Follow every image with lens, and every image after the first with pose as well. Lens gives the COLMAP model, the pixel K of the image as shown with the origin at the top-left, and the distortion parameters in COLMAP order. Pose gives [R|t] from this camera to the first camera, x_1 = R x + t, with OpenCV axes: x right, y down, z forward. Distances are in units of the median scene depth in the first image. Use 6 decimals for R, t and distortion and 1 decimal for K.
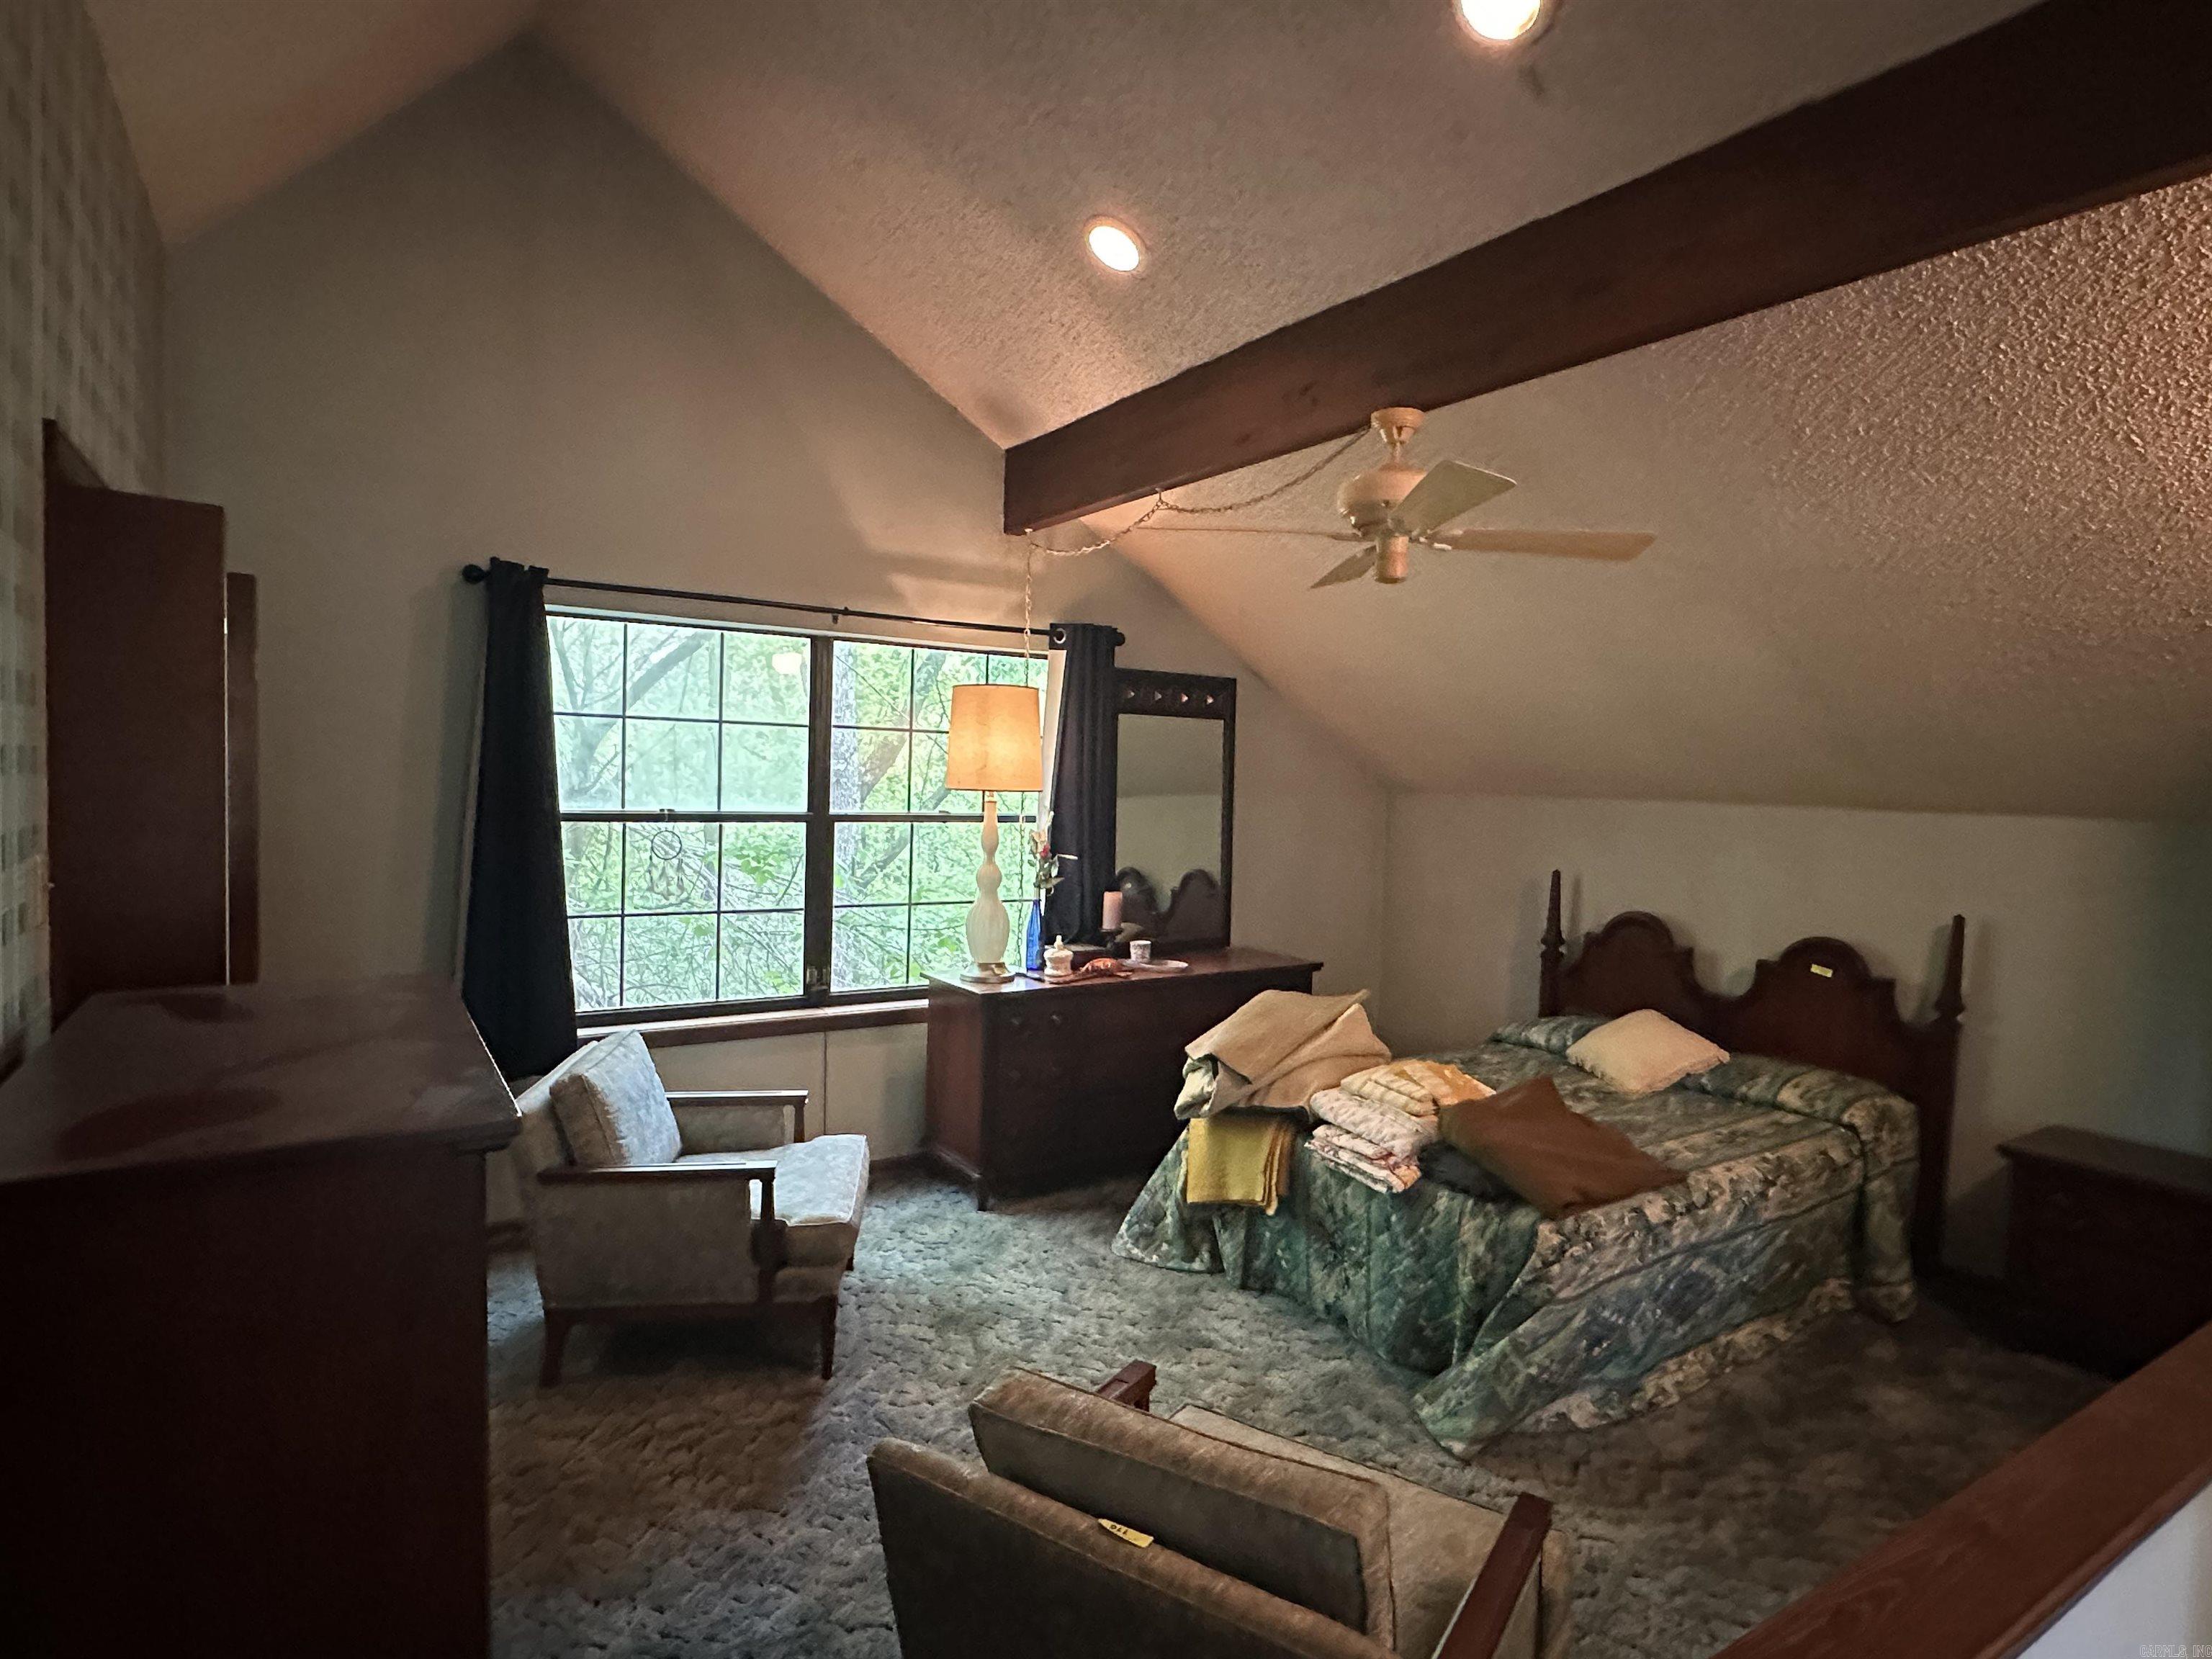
lens RADIAL K [[1200.5, 0, 1105.5], [0, 1200.5, 840.3], [0, 0, 1]] dist [-0.005925, 0.001947]
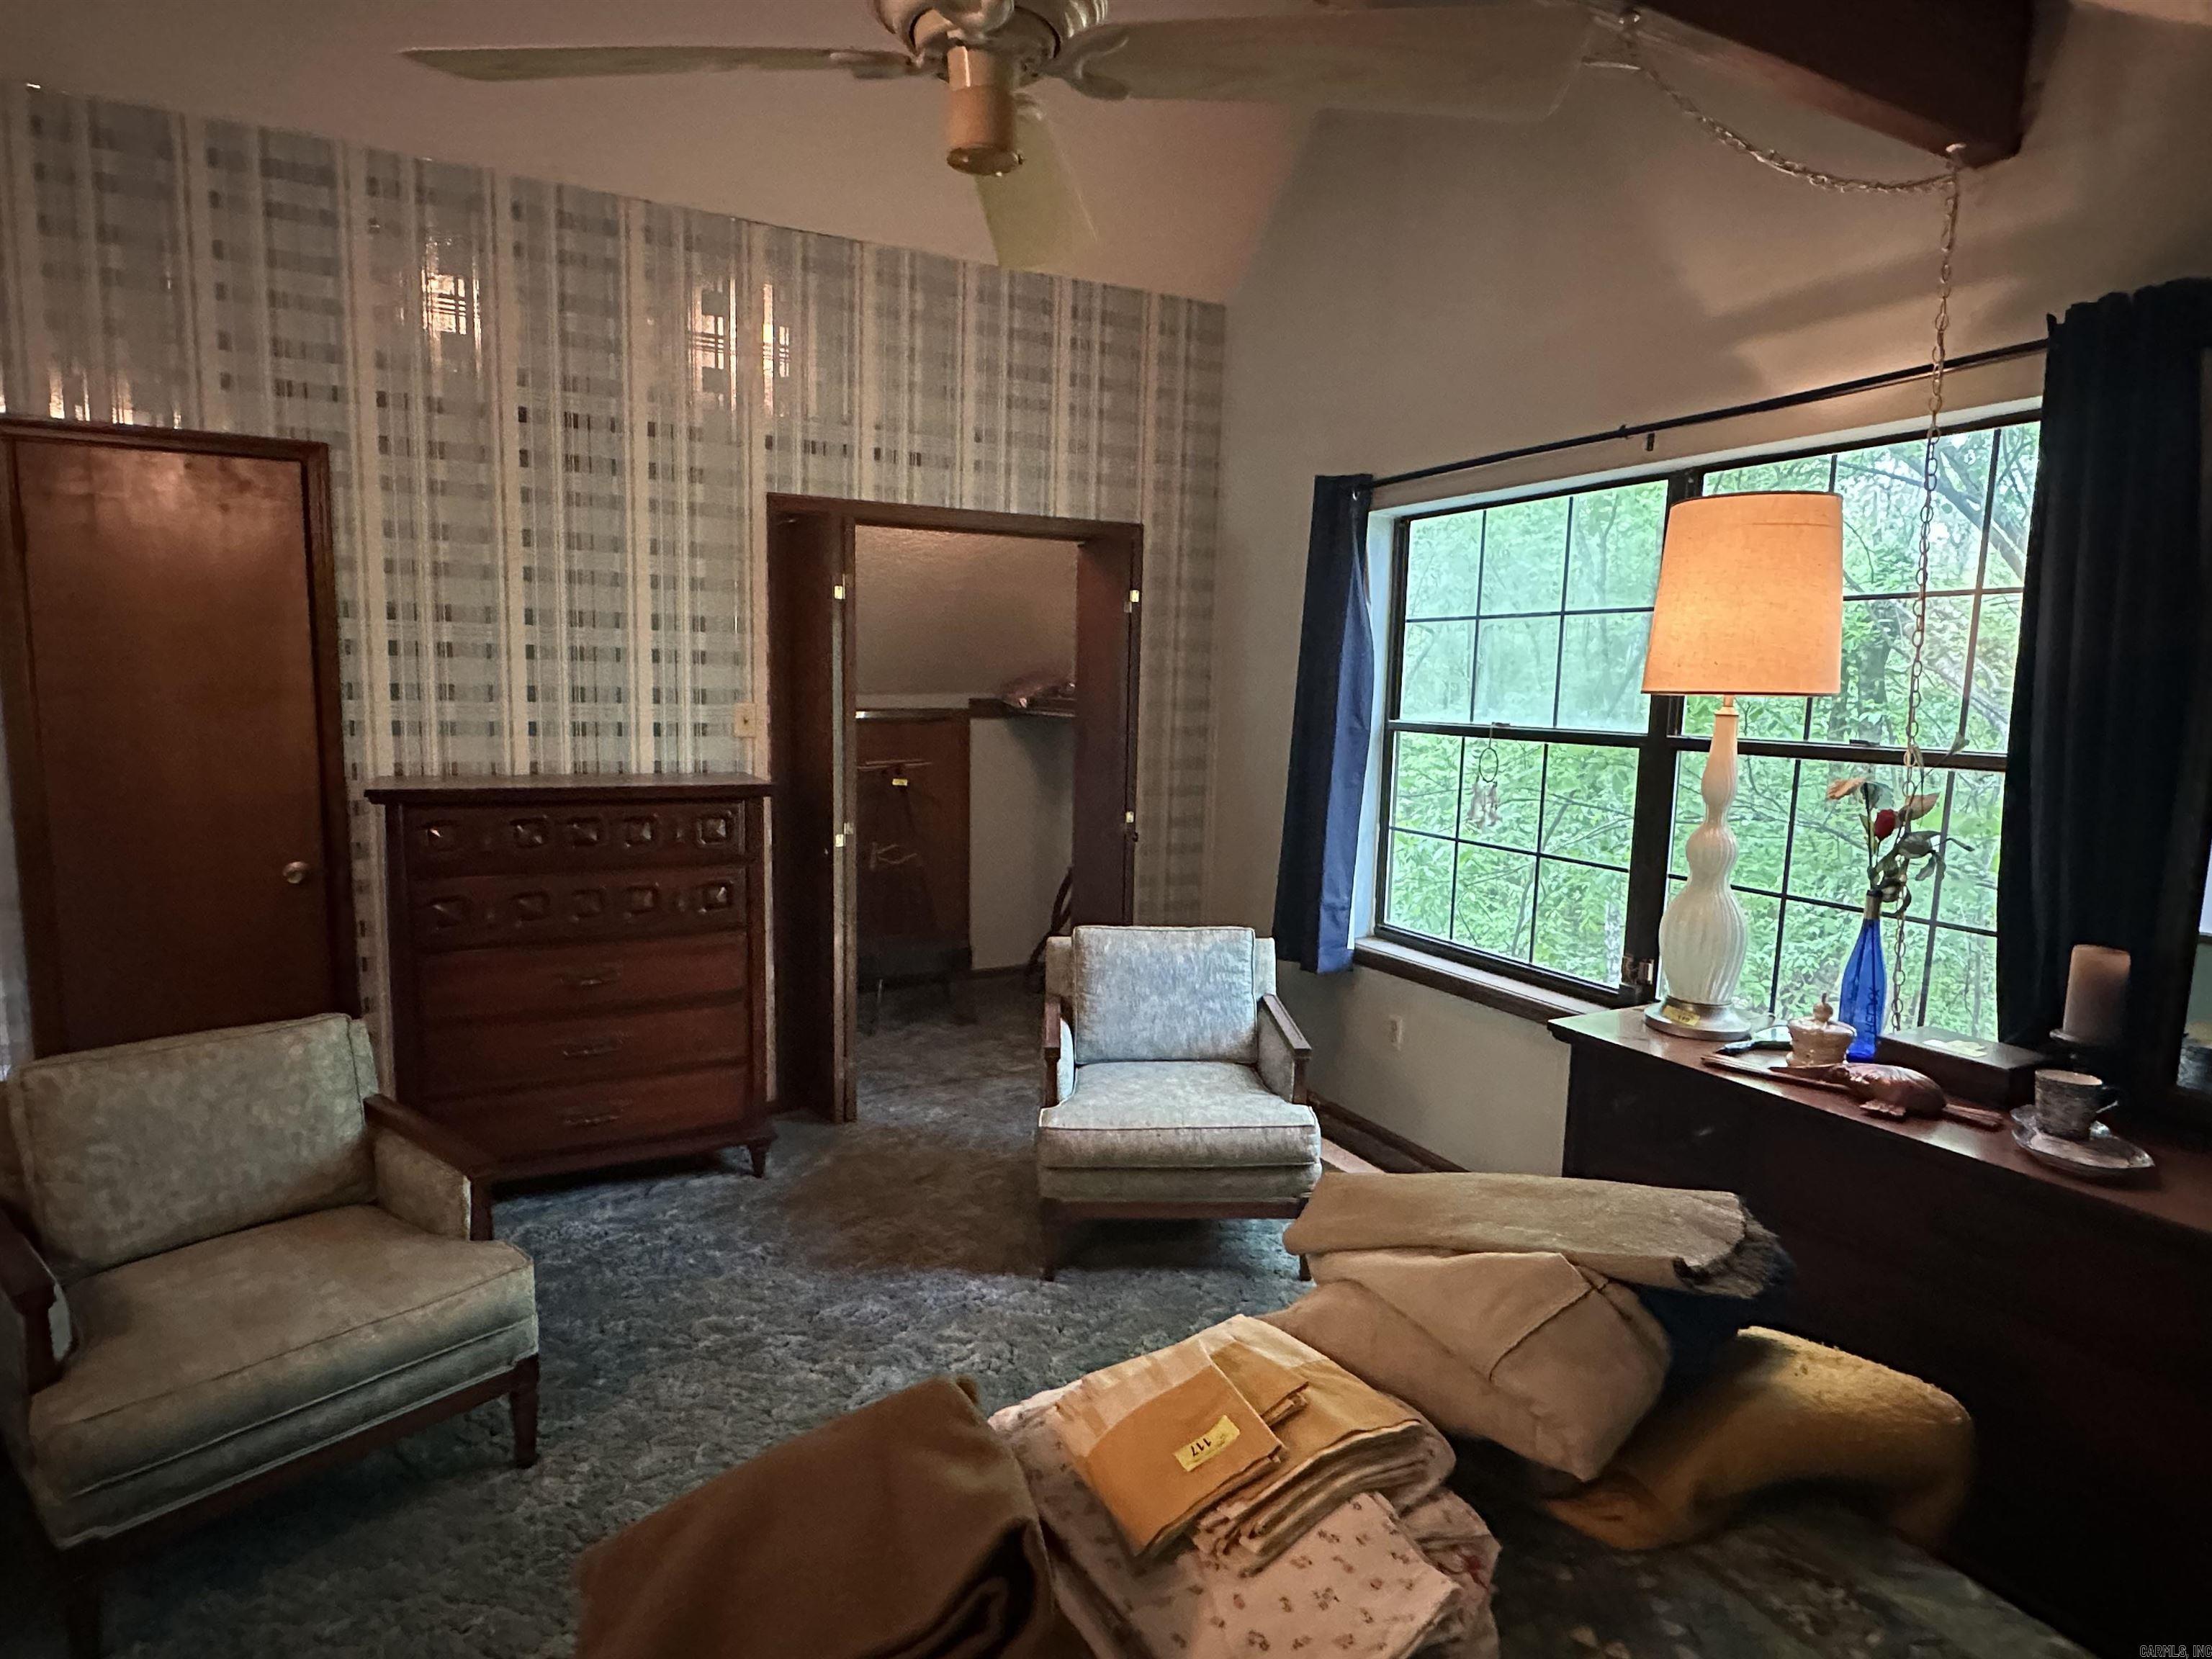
lens RADIAL K [[1200.5, 0, 1102.5], [0, 1200.5, 828.5], [0, 0, 1]] dist [-0.005925, 0.001947]
pose [[-0.089715, 0.090212, -0.991873, 0.653776], [-0.068726, 0.992955, 0.096527, -0.019213], [0.993593, 0.076827, -0.082883, 1.030472]]
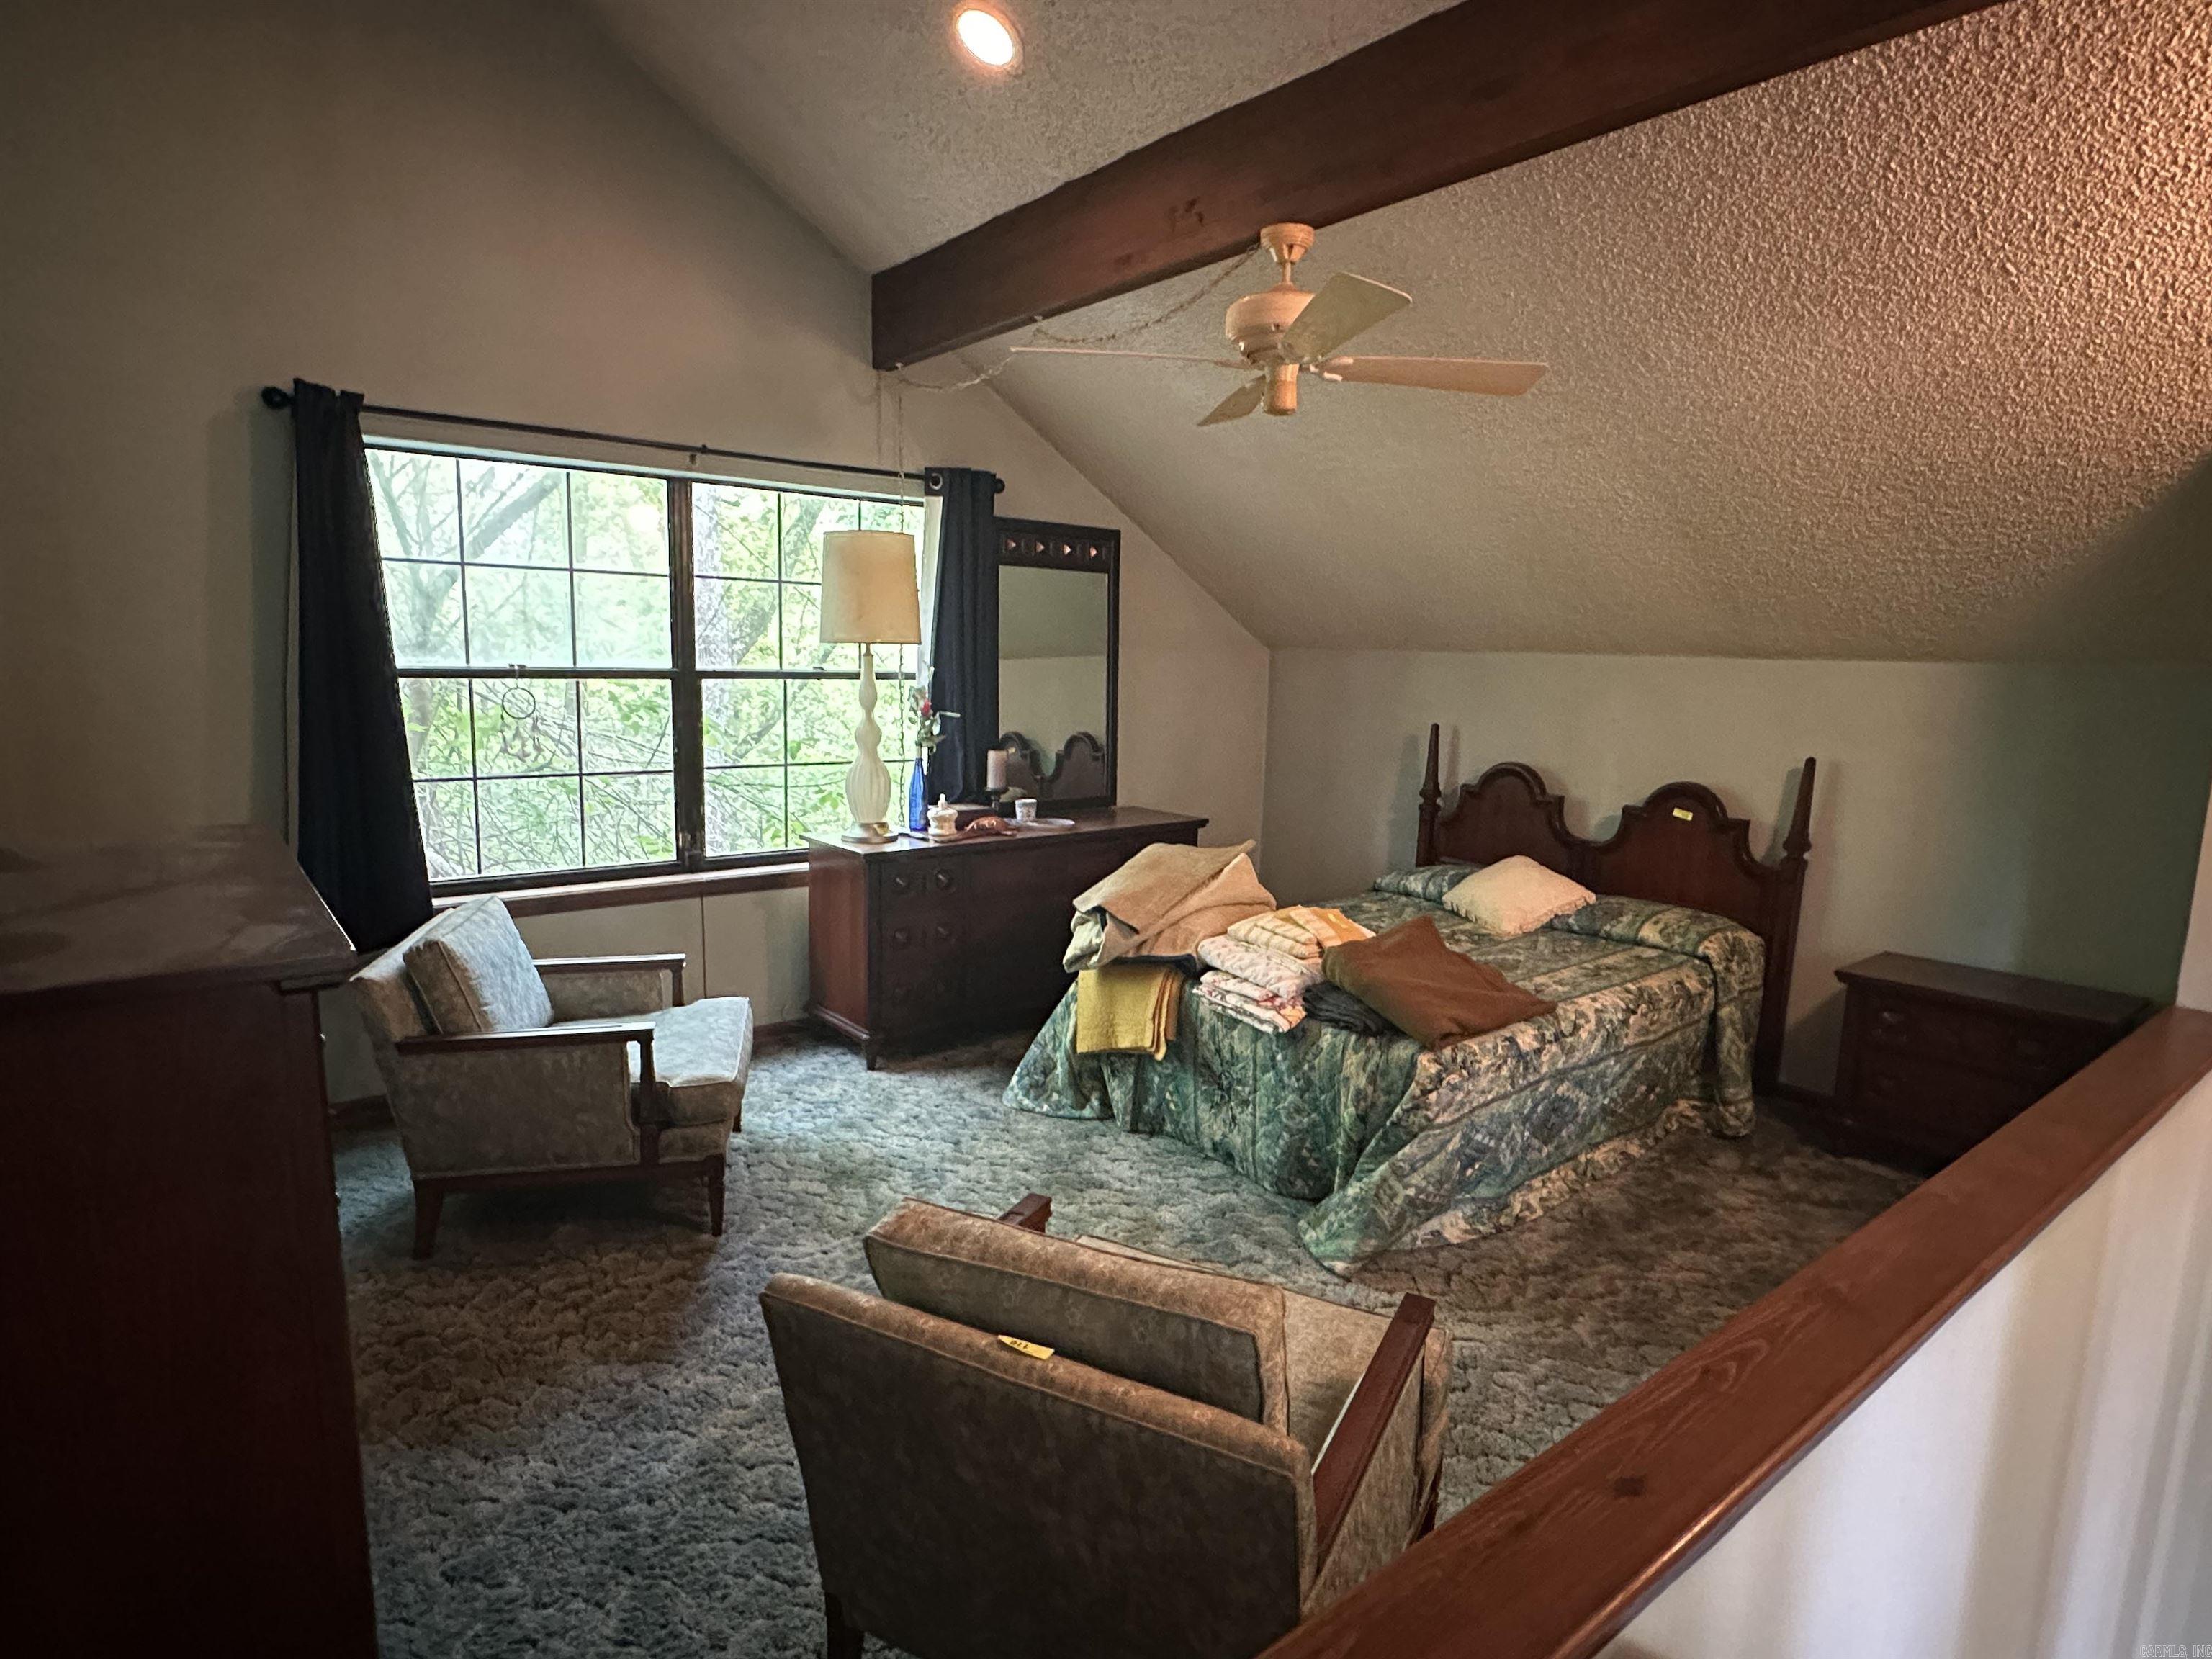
lens RADIAL K [[1200.5, 0, 1104.1], [0, 1200.5, 842.7], [0, 0, 1]] dist [-0.005925, 0.001947]
pose [[0.995280, -0.020186, 0.094924, -0.001757], [0.009992, 0.994245, 0.106665, 0.021791], [-0.096531, -0.105213, 0.989753, 0.019816]]
